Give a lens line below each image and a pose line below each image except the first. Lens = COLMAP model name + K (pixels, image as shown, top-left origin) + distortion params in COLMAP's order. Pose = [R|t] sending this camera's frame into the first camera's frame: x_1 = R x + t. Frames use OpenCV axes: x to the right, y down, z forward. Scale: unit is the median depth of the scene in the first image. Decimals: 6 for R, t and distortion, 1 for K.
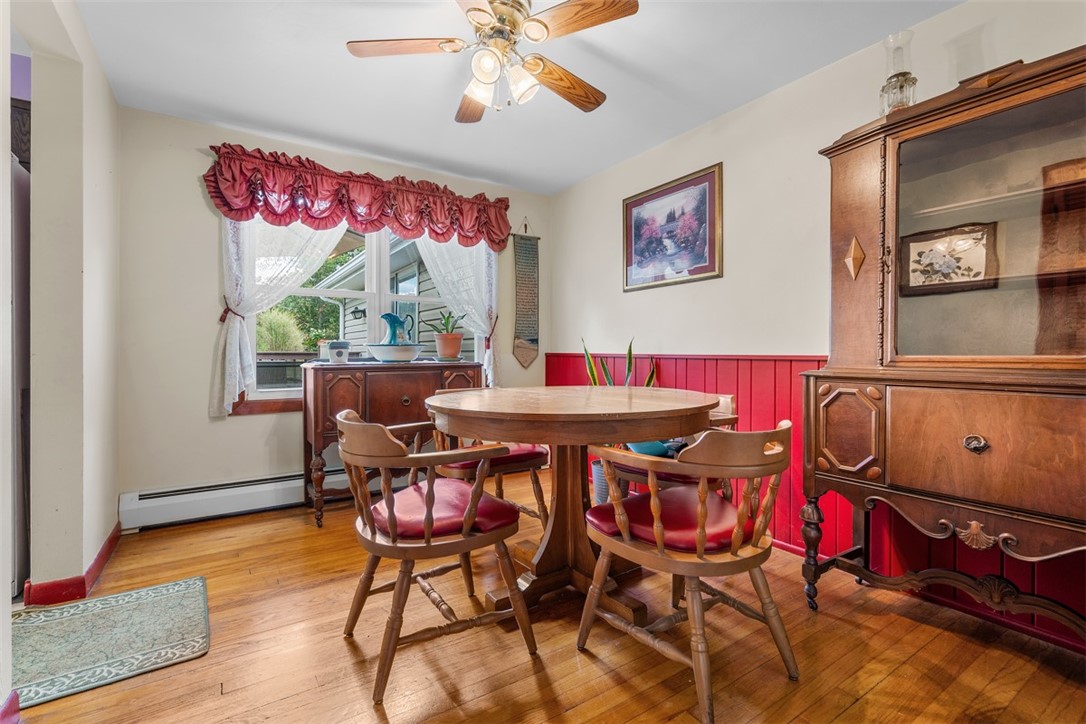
lens RADIAL K [[501.8, 0, 540.7], [0, 501.8, 358.9], [0, 0, 1]] dist [-0.005365, 0.003528]
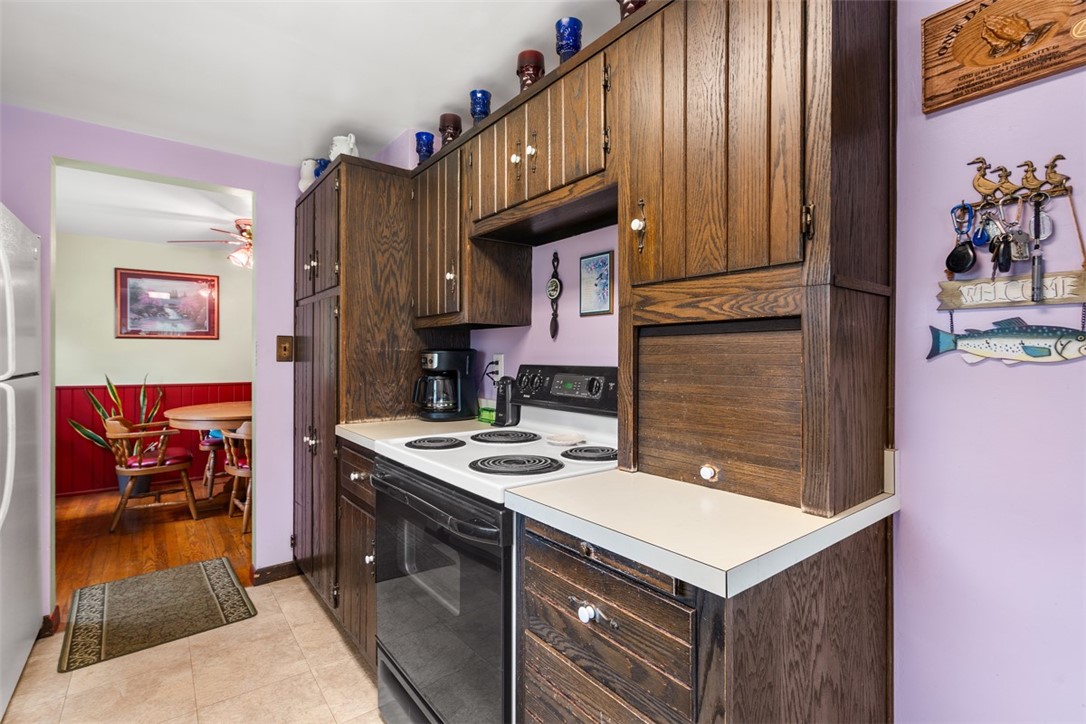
lens RADIAL K [[501.8, 0, 545.2], [0, 501.8, 356.3], [0, 0, 1]] dist [-0.005365, 0.003528]
pose [[-0.083483, -0.005800, 0.996492, -1.325083], [0.002493, 0.999979, 0.006029, -0.094911], [-0.996506, 0.002988, -0.083467, -0.023306]]
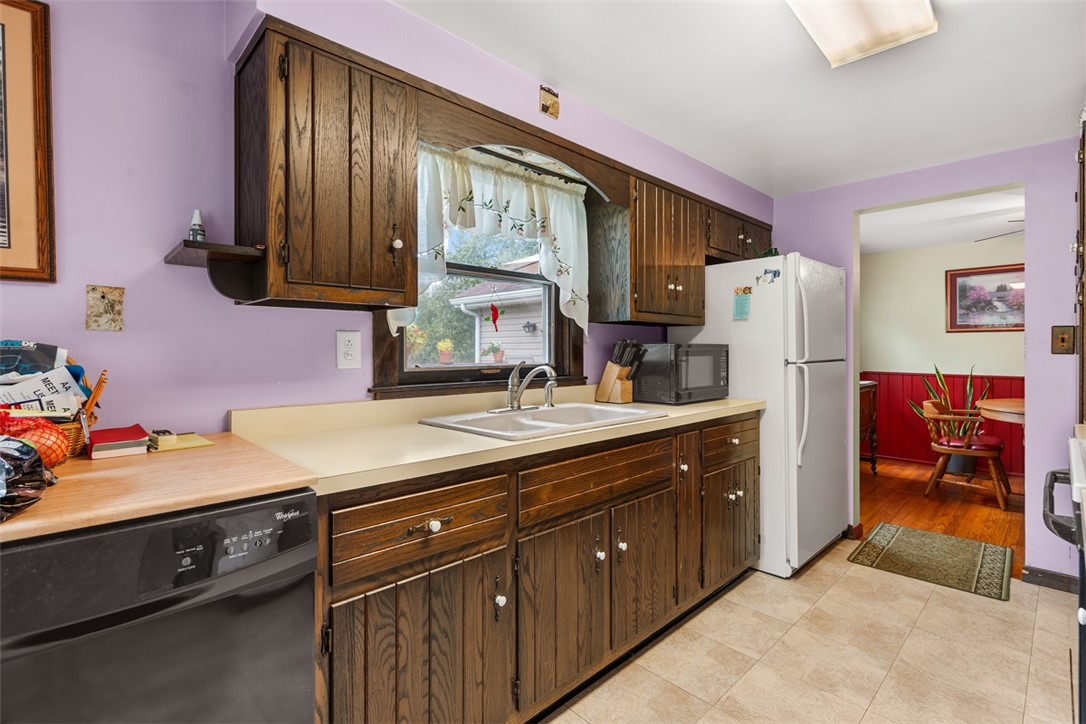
lens RADIAL K [[501.8, 0, 524.6], [0, 501.8, 348.4], [0, 0, 1]] dist [-0.005365, 0.003528]
pose [[0.988293, -0.006262, 0.152438, -1.389584], [0.006926, 0.999969, -0.003823, -0.093634], [-0.152409, 0.004834, 0.988306, -0.306890]]
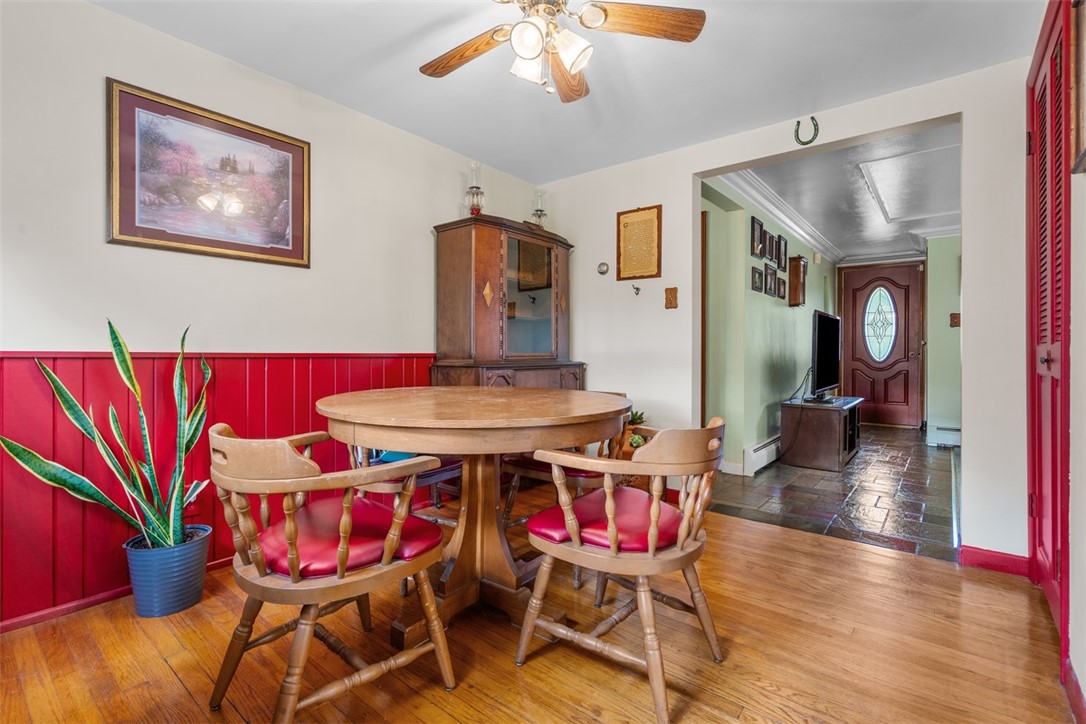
lens RADIAL K [[501.8, 0, 536.6], [0, 501.8, 354.1], [0, 0, 1]] dist [-0.005365, 0.003528]
pose [[-0.283177, -0.010607, 0.959009, -0.546108], [0.002768, 0.999926, 0.011877, -0.013652], [-0.959064, 0.006018, -0.283126, 0.739031]]
